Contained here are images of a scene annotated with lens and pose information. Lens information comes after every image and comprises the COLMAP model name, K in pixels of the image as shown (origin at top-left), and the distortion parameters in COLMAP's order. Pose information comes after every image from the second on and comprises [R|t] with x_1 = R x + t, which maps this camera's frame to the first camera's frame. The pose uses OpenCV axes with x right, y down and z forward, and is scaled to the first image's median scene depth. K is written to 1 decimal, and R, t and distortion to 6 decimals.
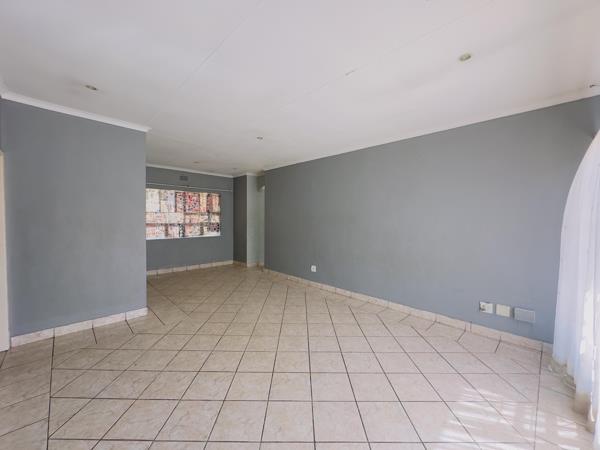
lens RADIAL K [[242.5, 0, 298.3], [0, 242.5, 226.3], [0, 0, 1]] dist [0.001358, -0.000105]
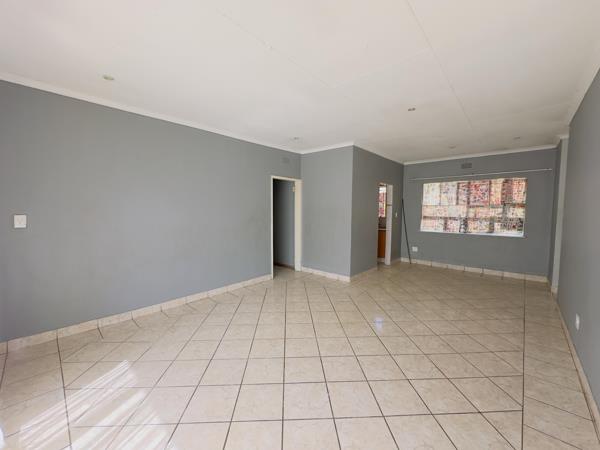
lens RADIAL K [[242.5, 0, 299.5], [0, 242.5, 224.1], [0, 0, 1]] dist [0.001358, -0.000105]
pose [[0.056659, 0.050449, -0.997118, 0.379421], [-0.042656, 0.997933, 0.048067, -0.004924], [0.997482, 0.039810, 0.058694, 0.351733]]
